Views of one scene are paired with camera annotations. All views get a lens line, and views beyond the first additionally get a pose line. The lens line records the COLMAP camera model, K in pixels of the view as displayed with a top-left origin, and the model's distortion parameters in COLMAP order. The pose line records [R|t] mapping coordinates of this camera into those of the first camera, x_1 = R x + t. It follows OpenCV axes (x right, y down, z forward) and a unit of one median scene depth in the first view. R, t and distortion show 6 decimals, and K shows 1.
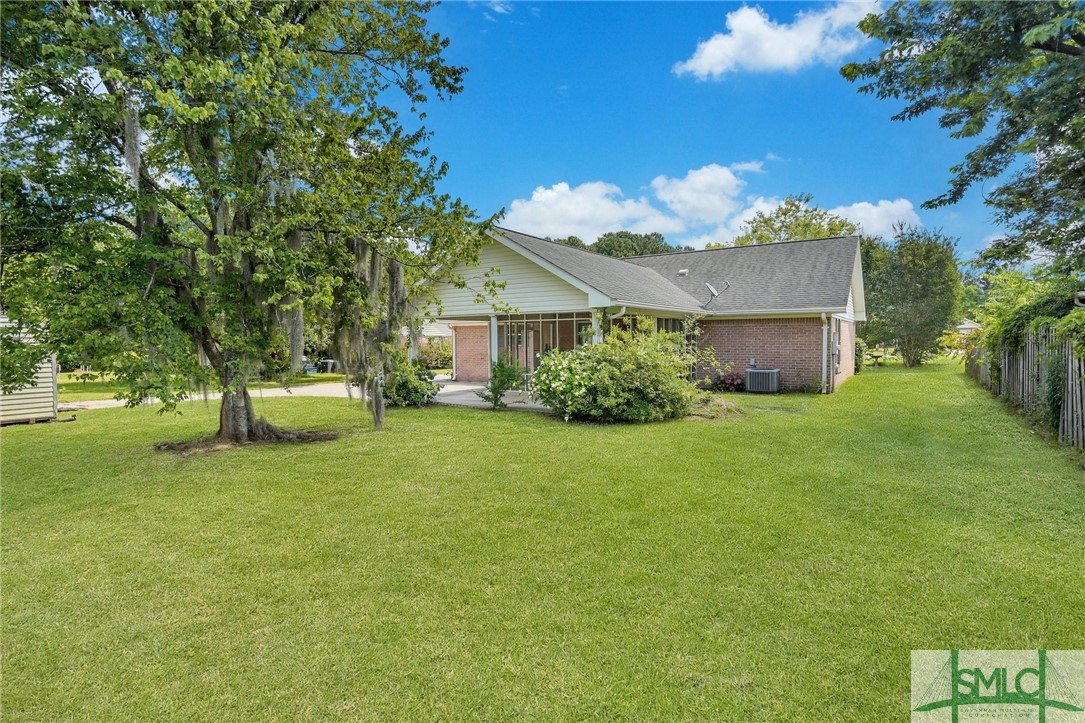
lens RADIAL K [[496.2, 0, 543.2], [0, 496.2, 357.9], [0, 0, 1]] dist [-0.000906, -0.000110]
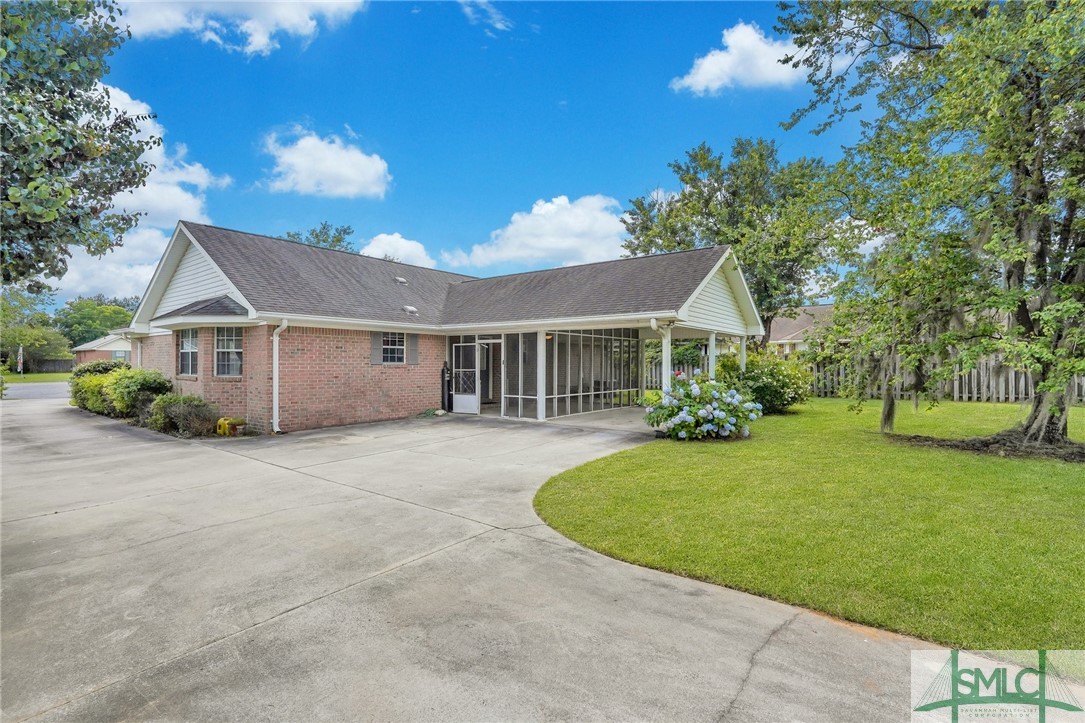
lens RADIAL K [[479.7, 0, 544.1], [0, 479.7, 361.0], [0, 0, 1]] dist [0.001932, 0.000250]
pose [[0.999997, -0.002141, -0.001052, -0.744608], [0.002129, 0.999940, -0.010787, -0.073514], [0.001075, 0.010785, 0.999941, -0.173681]]
